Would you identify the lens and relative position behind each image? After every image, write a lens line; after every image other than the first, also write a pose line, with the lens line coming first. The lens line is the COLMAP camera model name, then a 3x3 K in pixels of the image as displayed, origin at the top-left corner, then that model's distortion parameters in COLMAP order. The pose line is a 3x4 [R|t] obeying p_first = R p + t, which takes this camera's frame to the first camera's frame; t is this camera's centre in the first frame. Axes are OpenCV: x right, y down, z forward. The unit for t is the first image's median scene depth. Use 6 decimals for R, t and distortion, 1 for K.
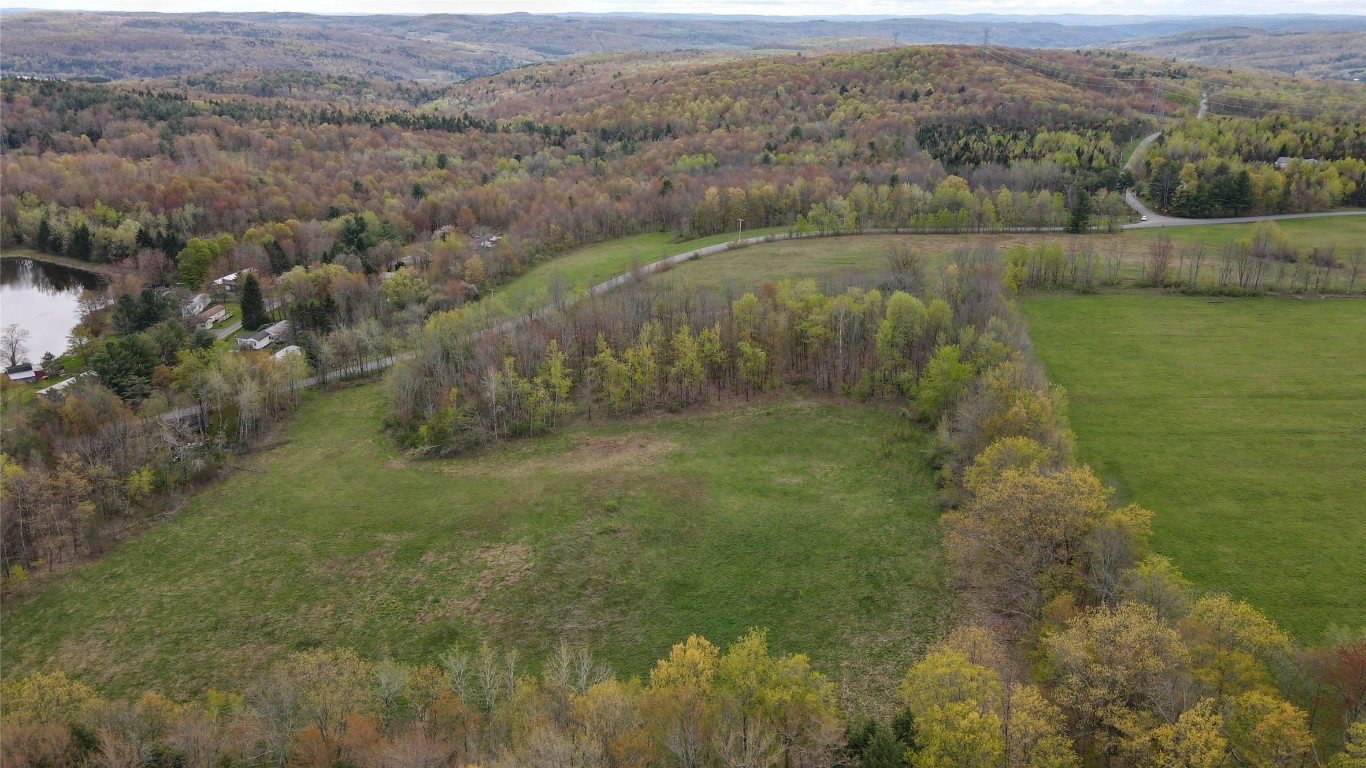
lens RADIAL K [[1010.2, 0, 685.5], [0, 1010.2, 391.8], [0, 0, 1]] dist [0.004857, 0.026052]
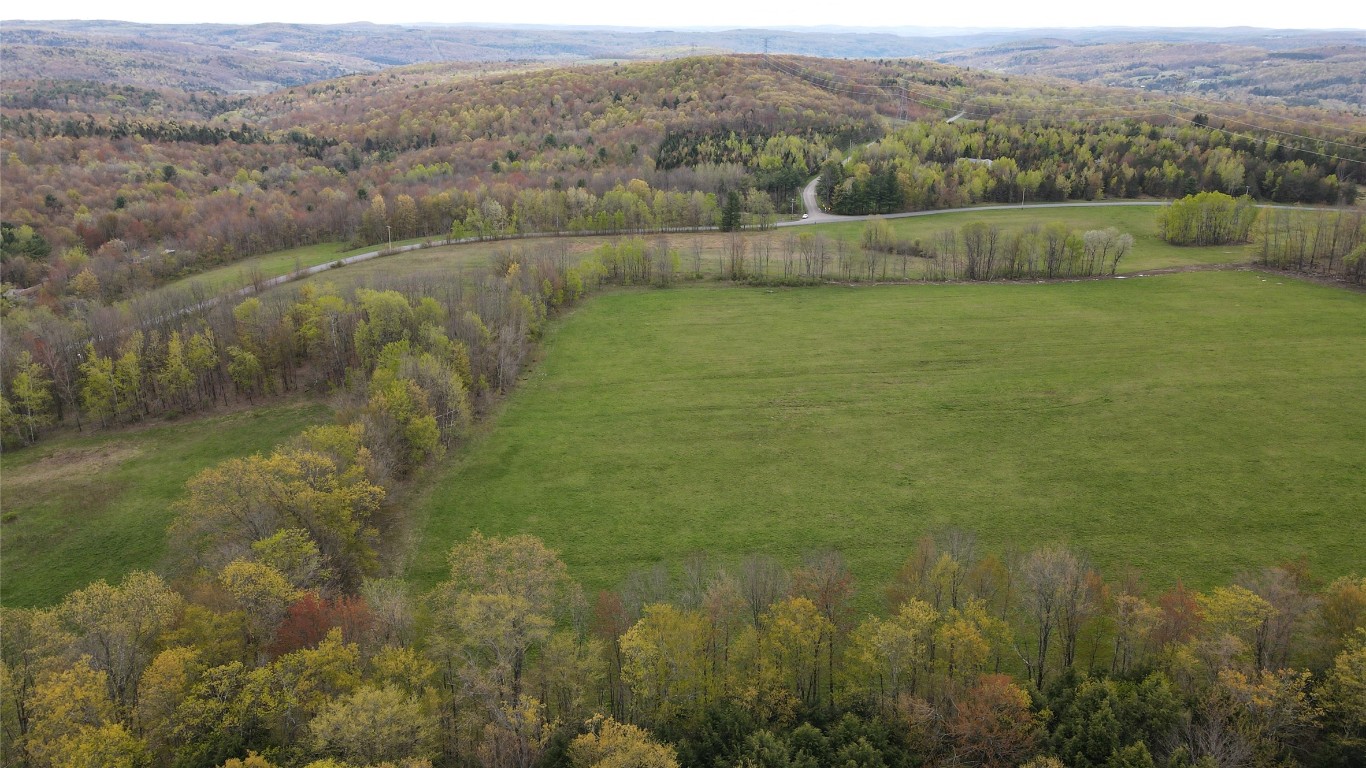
lens RADIAL K [[1010.2, 0, 686.5], [0, 1010.2, 381.5], [0, 0, 1]] dist [0.004857, 0.026052]
pose [[0.990494, -0.044482, 0.130167, 0.080598], [0.046799, 0.998795, -0.014797, 0.004728], [-0.129352, 0.020748, 0.991382, -0.011851]]
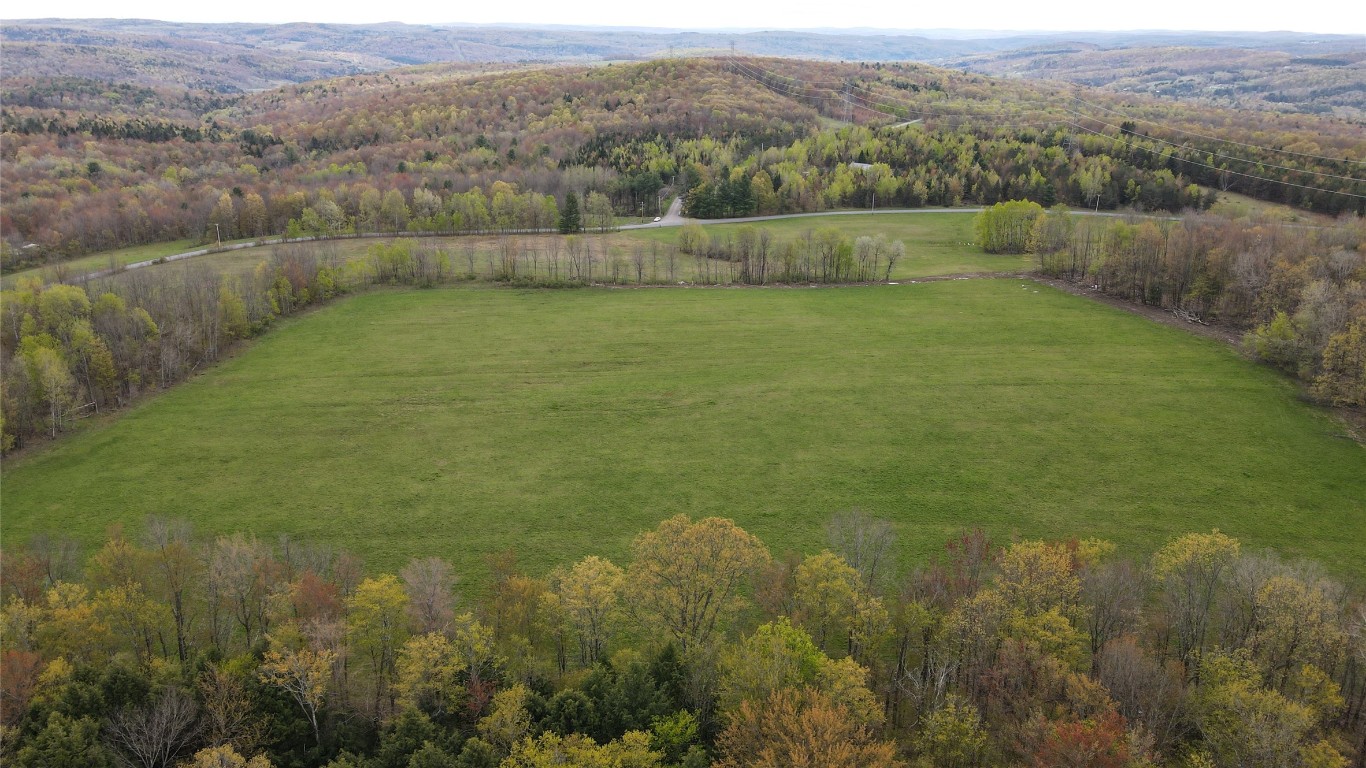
lens RADIAL K [[1010.2, 0, 685.4], [0, 1010.2, 382.2], [0, 0, 1]] dist [0.004857, 0.026052]
pose [[0.994195, -0.029240, 0.103544, 0.159766], [0.031116, 0.999379, -0.016546, 0.008287], [-0.102995, 0.019672, 0.994487, -0.026209]]
